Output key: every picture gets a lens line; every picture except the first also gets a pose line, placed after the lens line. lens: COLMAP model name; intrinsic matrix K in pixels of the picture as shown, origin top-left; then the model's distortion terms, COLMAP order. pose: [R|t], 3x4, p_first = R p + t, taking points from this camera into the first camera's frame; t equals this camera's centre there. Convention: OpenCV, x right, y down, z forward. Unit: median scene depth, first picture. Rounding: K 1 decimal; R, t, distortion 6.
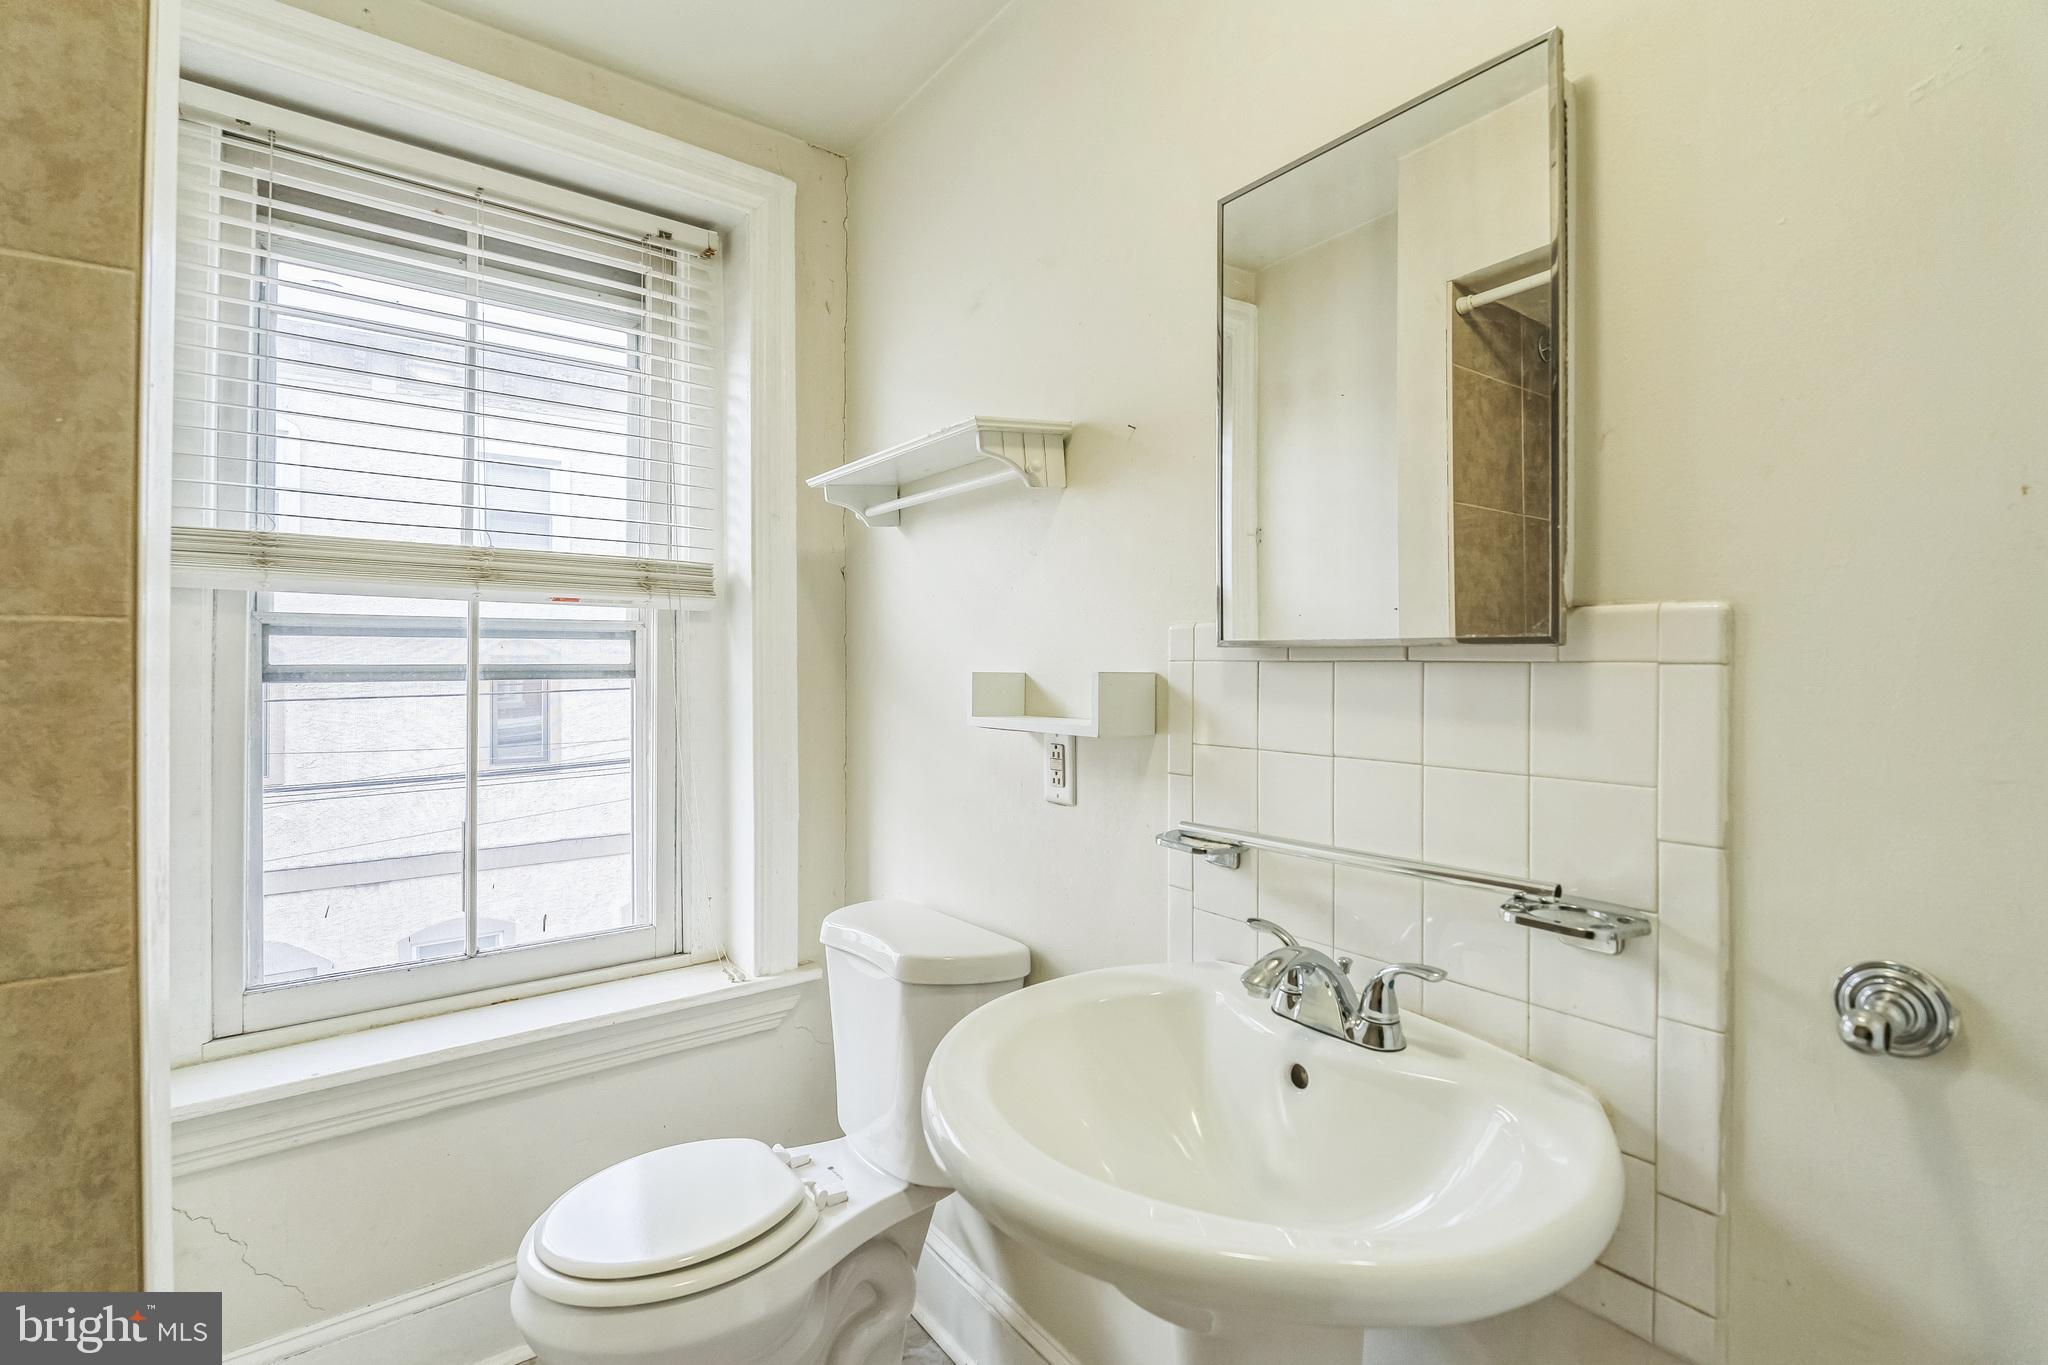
lens RADIAL K [[935.1, 0, 1023.7], [0, 935.1, 653.1], [0, 0, 1]] dist [-0.011449, 0.000326]
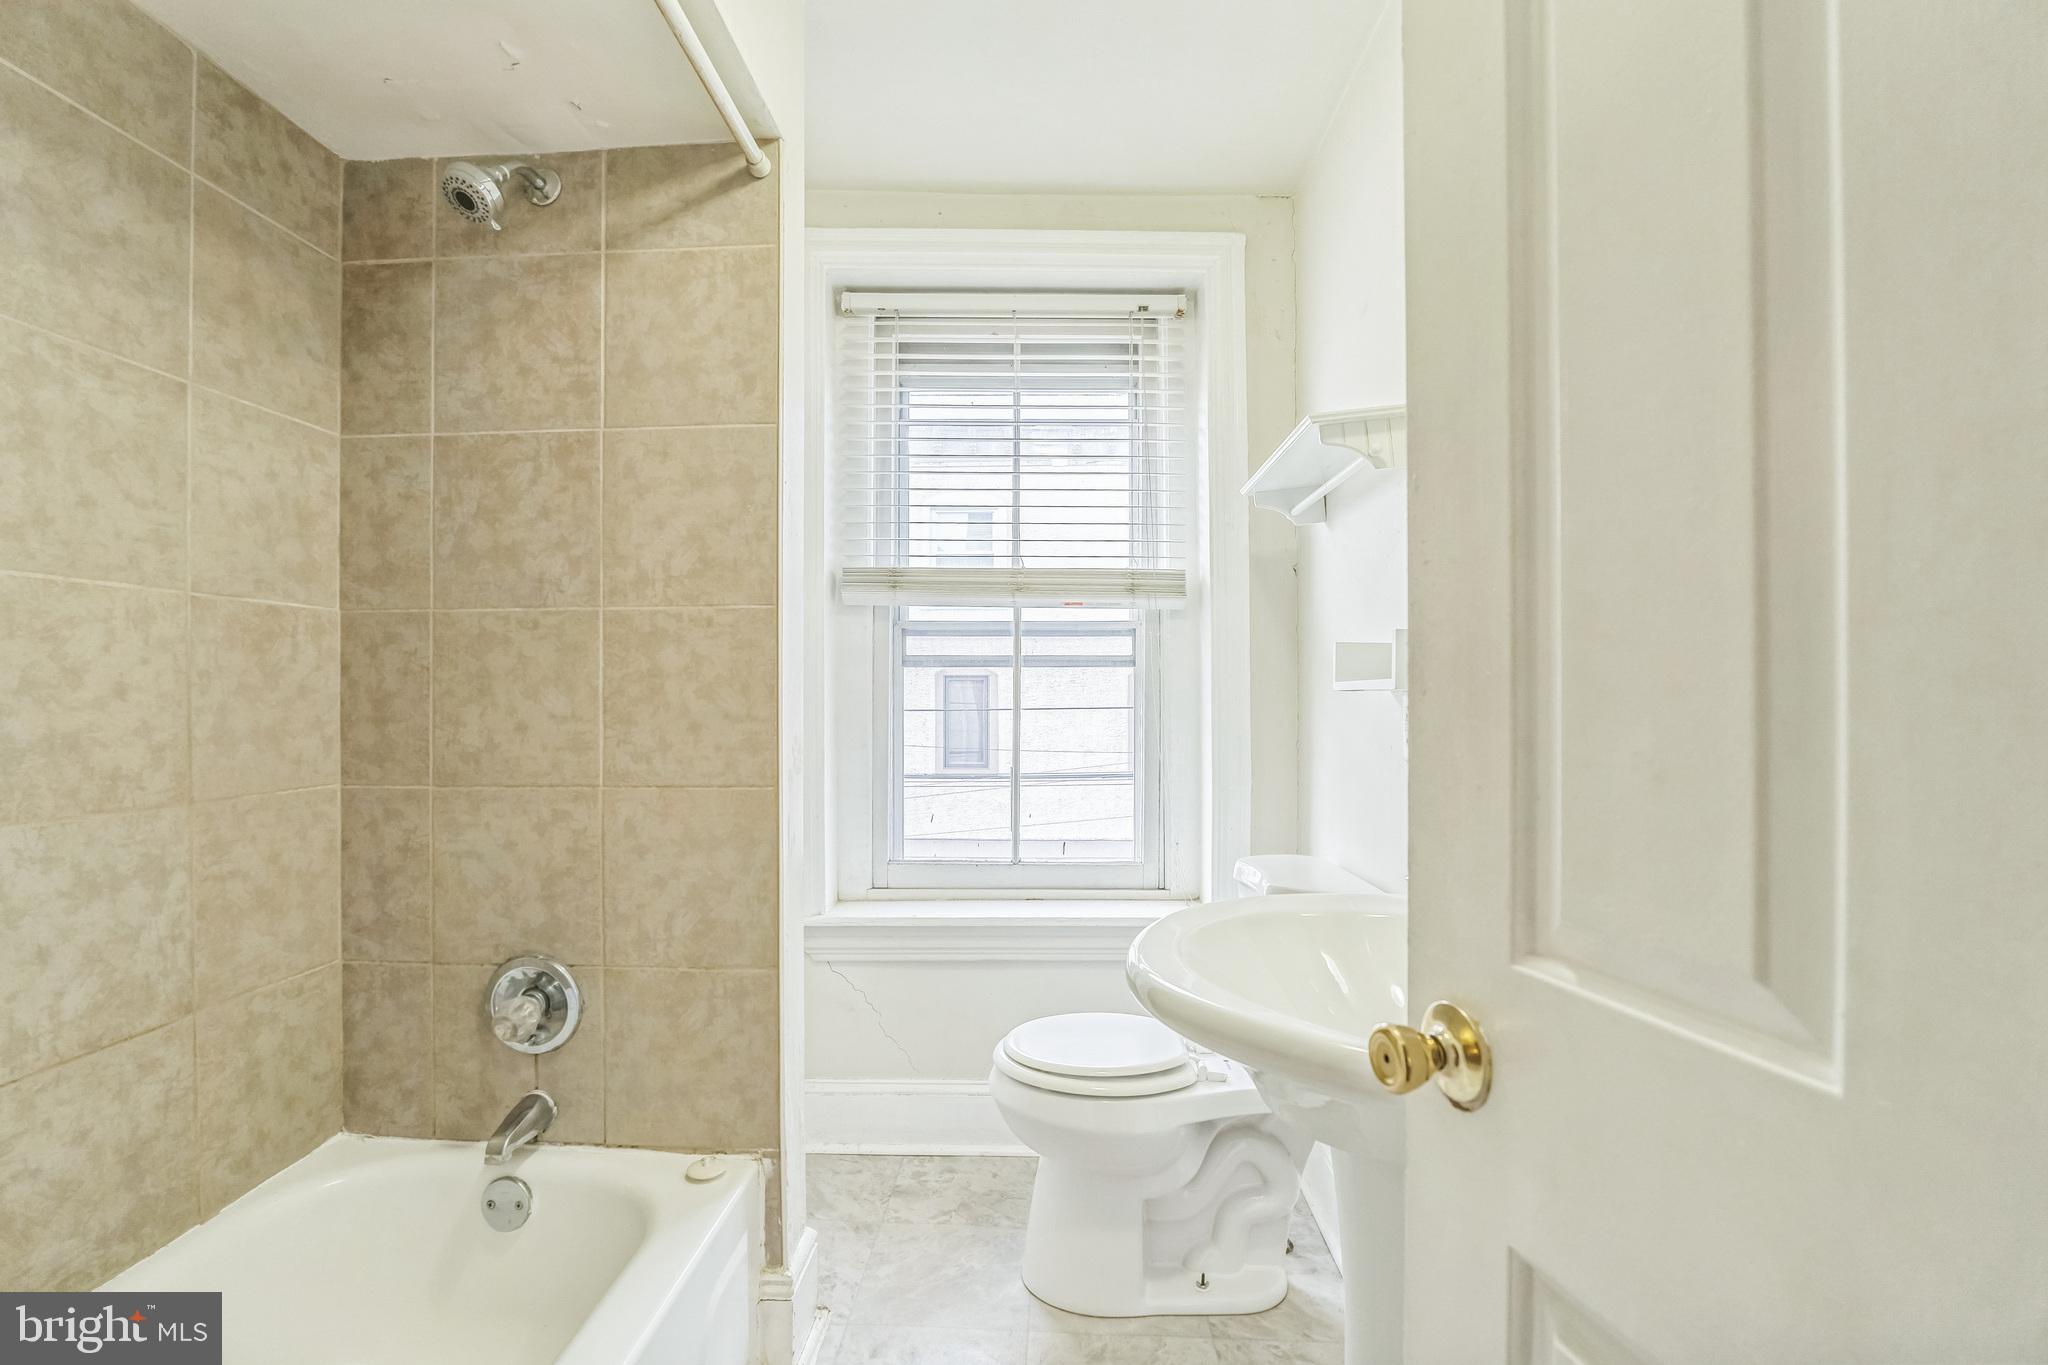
lens RADIAL K [[938.3, 0, 1024.0], [0, 938.3, 682.5], [0, 0, 1]] dist [0.001322, 0.000129]
pose [[0.779891, -0.002672, -0.625910, 0.290905], [0.002819, 0.999996, -0.000756, 0.055640], [0.625909, -0.001174, 0.779895, -0.086383]]
